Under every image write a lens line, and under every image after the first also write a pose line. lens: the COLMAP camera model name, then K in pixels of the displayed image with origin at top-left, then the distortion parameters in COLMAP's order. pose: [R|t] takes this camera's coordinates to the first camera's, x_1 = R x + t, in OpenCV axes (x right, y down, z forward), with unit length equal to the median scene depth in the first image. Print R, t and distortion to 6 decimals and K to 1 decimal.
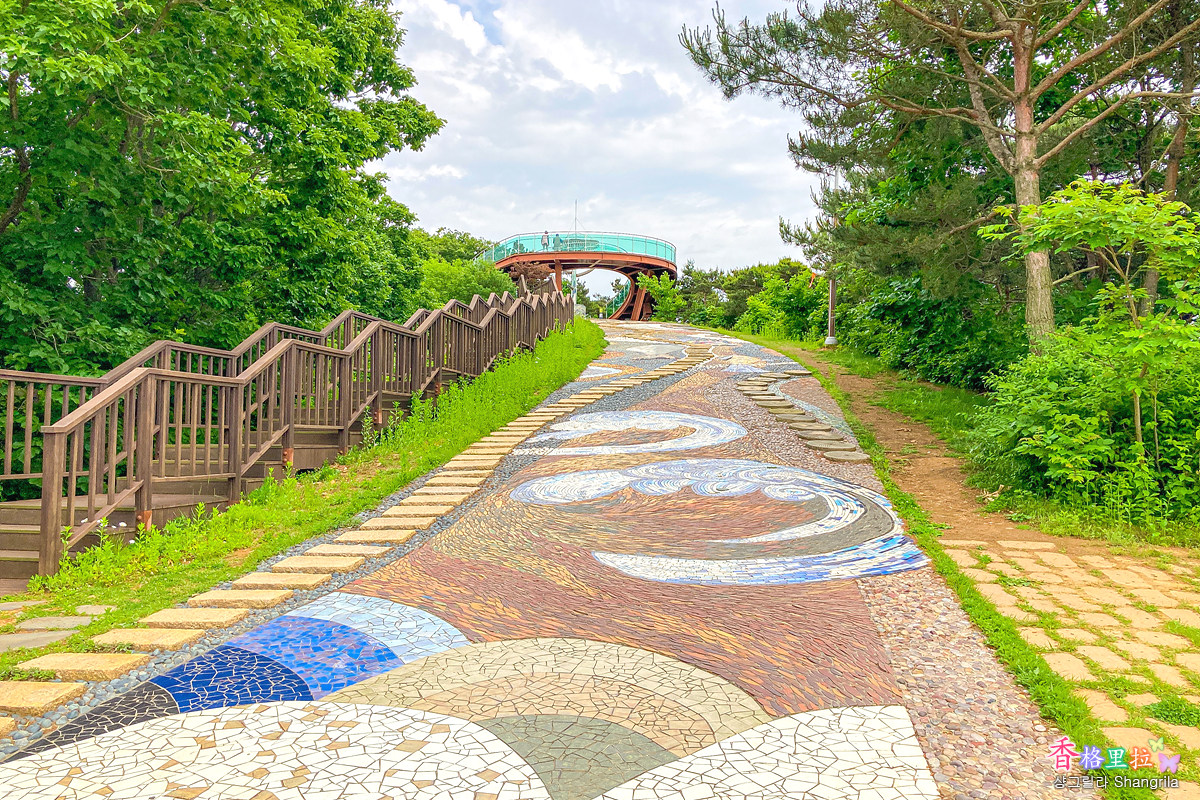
lens RADIAL K [[1010.2, 0, 606.2], [0, 1010.2, 381.8], [0, 0, 1]] dist [0.002712, -0.004866]
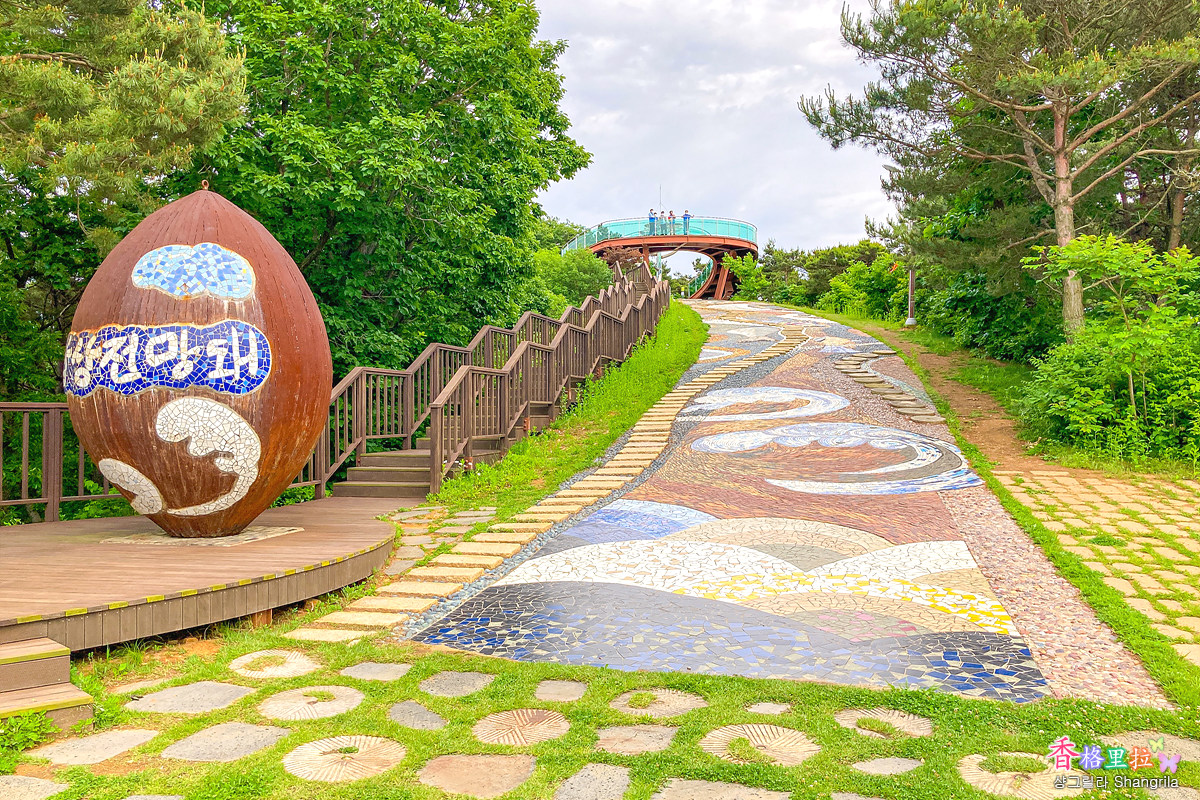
lens RADIAL K [[1011.5, 0, 600.0], [0, 1011.5, 400.0], [0, 0, 1]] dist [-0.006305, -0.006293]
pose [[0.997106, -0.013344, -0.074837, -0.090642], [0.016638, 0.998912, 0.043563, -0.016909], [0.074175, -0.044682, 0.996244, -0.350249]]
